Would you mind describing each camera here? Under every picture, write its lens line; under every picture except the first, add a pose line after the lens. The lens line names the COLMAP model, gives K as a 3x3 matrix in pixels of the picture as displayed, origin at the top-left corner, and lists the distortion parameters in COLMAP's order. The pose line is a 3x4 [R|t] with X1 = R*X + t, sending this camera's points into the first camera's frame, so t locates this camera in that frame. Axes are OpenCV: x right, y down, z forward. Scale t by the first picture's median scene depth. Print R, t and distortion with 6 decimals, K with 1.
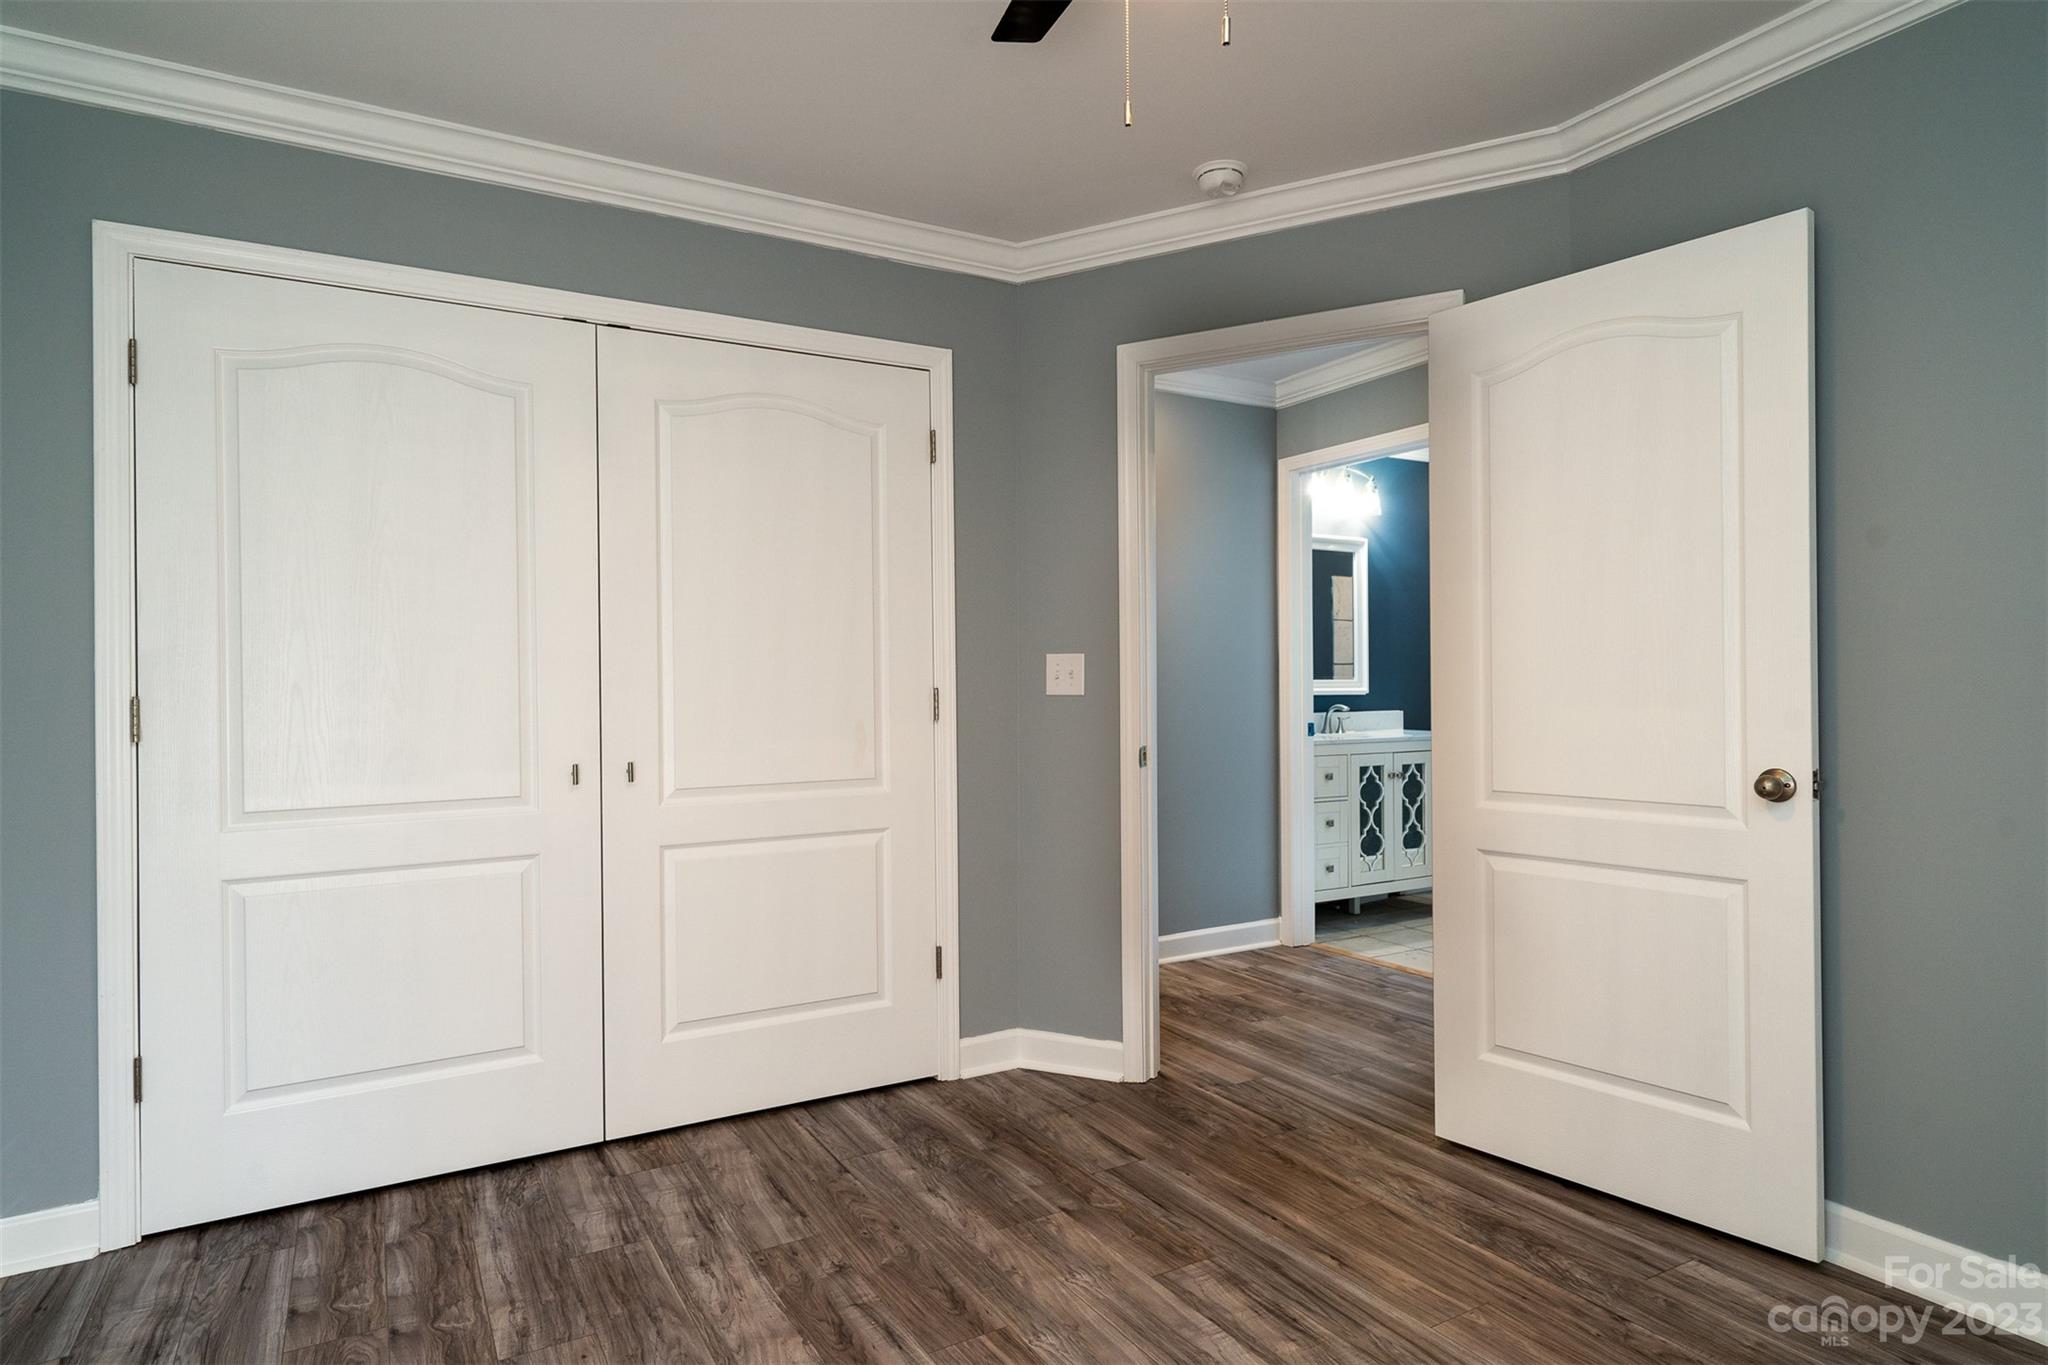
lens RADIAL K [[1122.6, 0, 1025.4], [0, 1122.6, 685.0], [0, 0, 1]] dist [0.002857, 0.000050]
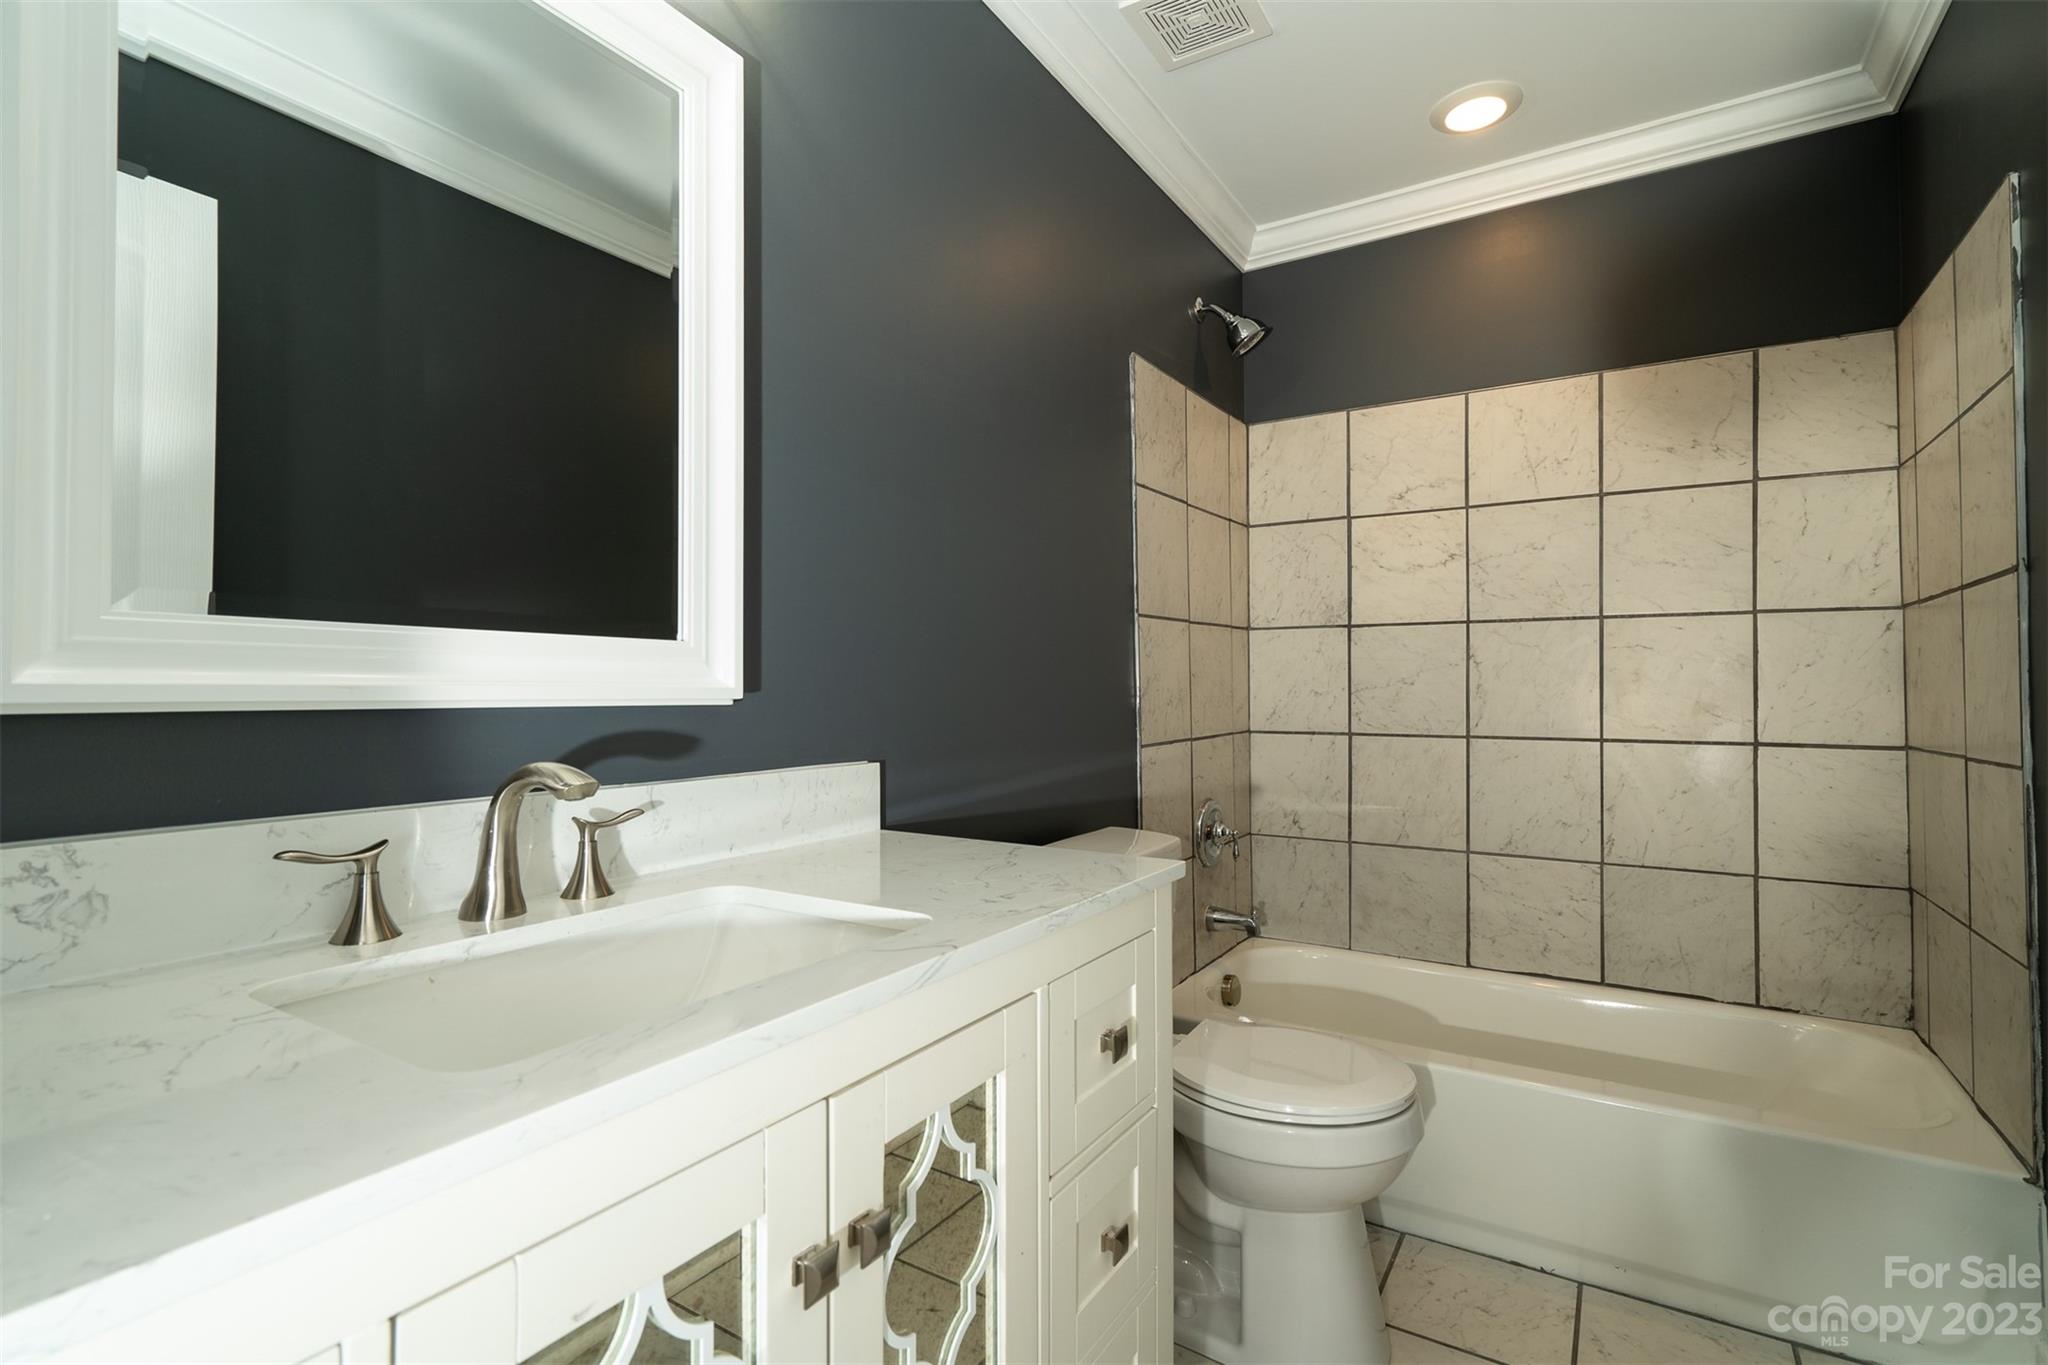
lens RADIAL K [[960.9, 0, 1022.5], [0, 960.9, 678.4], [0, 0, 1]] dist [-0.001646, 0.000102]
pose [[0.885400, 0.015517, 0.464571, 0.278398], [-0.010996, 0.999862, -0.012441, 0.006015], [-0.464700, 0.005907, 0.885448, 0.836801]]
